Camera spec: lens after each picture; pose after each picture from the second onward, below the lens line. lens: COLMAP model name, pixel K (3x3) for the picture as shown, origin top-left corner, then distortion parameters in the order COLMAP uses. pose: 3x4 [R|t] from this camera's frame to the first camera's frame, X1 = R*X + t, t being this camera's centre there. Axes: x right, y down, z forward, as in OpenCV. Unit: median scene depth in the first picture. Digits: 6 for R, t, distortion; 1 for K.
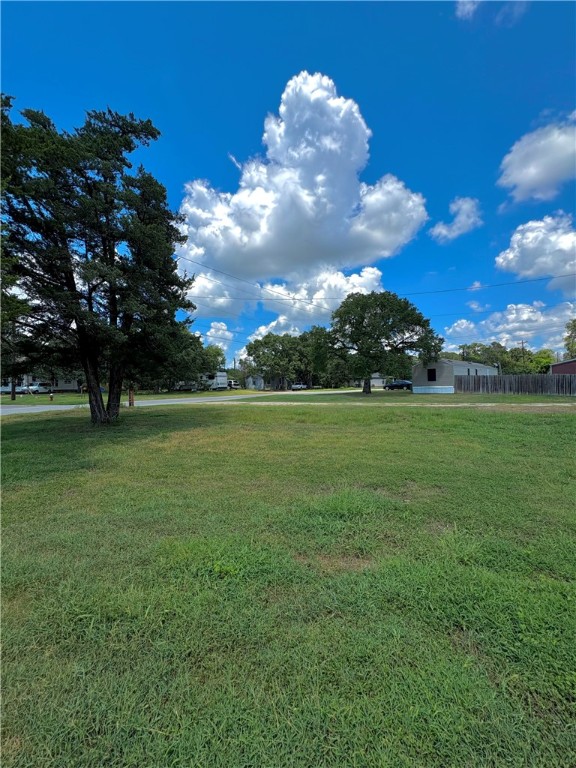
lens RADIAL K [[307.6, 0, 288.0], [0, 307.6, 384.0], [0, 0, 1]] dist [0.000693, -0.000044]
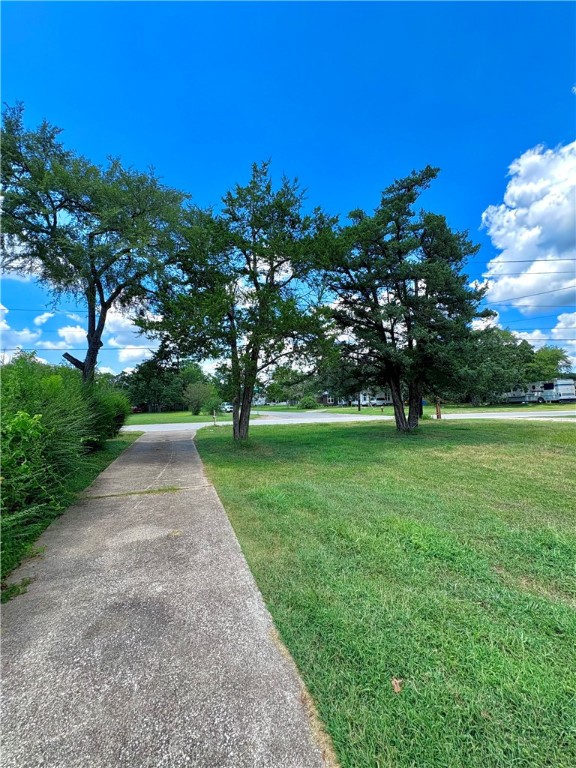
lens RADIAL K [[307.6, 0, 288.0], [0, 307.6, 384.0], [0, 0, 1]] dist [0.000693, -0.000044]
pose [[0.560982, -0.054660, -0.826021, 0.101865], [0.020561, 0.998430, -0.052106, -0.003966], [0.827573, 0.012247, 0.561225, -0.036243]]
